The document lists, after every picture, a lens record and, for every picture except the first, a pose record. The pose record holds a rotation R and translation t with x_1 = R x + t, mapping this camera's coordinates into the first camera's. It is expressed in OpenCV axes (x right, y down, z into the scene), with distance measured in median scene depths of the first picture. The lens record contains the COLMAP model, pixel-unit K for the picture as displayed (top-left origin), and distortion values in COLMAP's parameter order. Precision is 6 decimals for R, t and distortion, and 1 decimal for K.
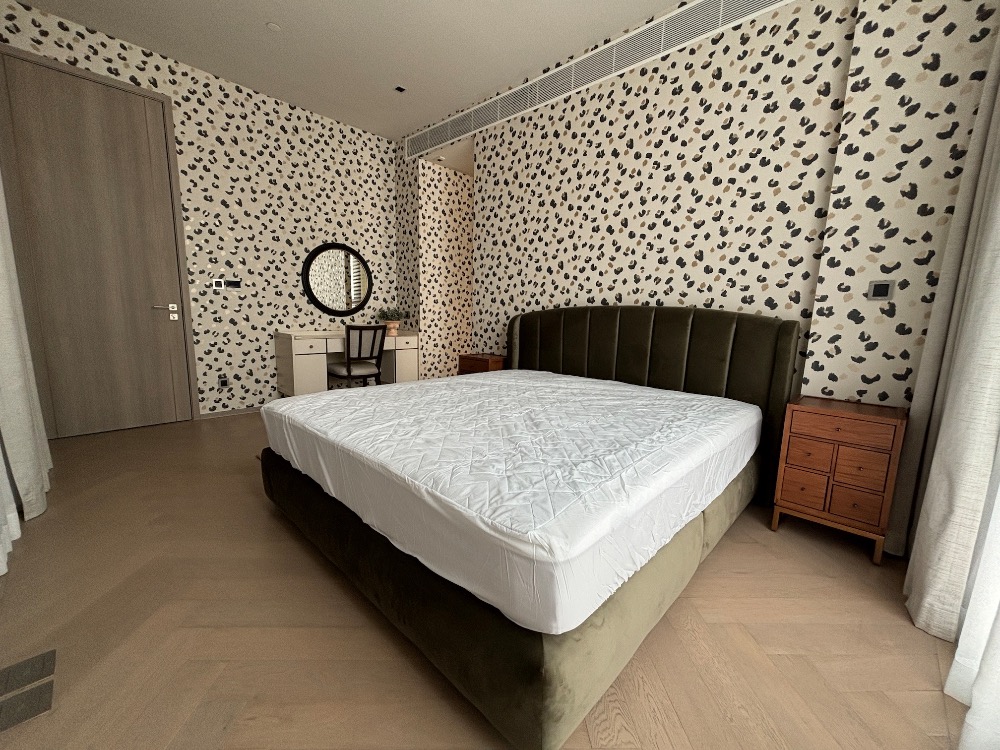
lens RADIAL K [[398.0, 0, 498.5], [0, 398.0, 371.4], [0, 0, 1]] dist [-0.003447, 0.000589]
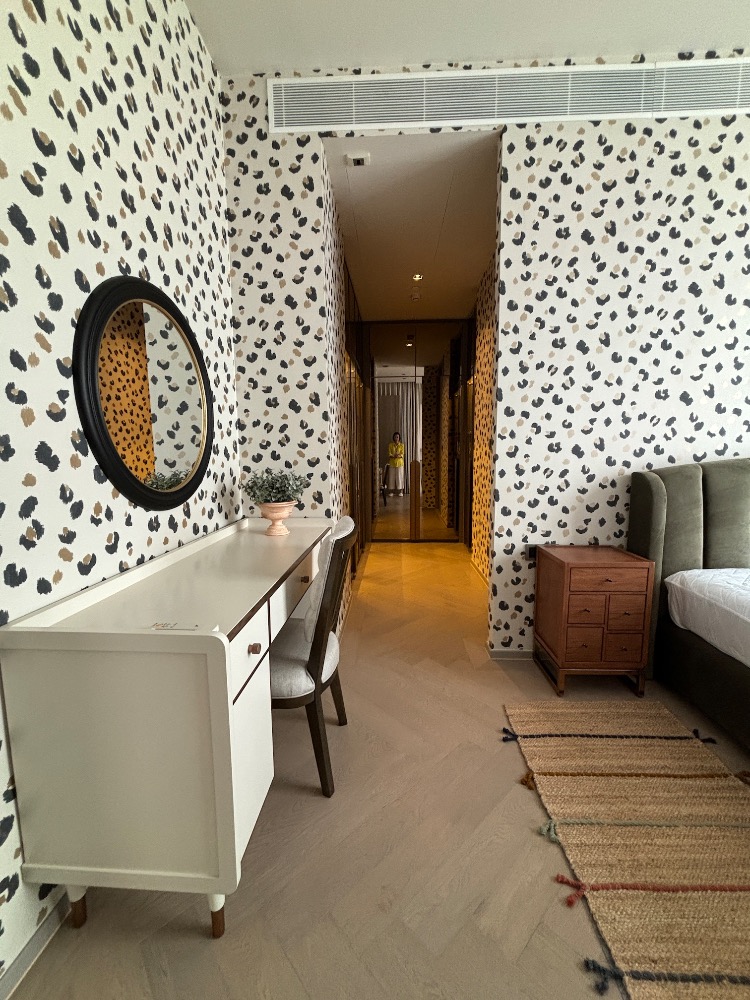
lens RADIAL K [[398.0, 0, 377.1], [0, 398.0, 501.3], [0, 0, 1]] dist [-0.003447, 0.000589]
pose [[0.758135, -0.116467, 0.641612, -0.548152], [0.128972, 0.991266, 0.027543, -0.149684], [-0.639216, 0.061869, 0.766535, 0.720637]]
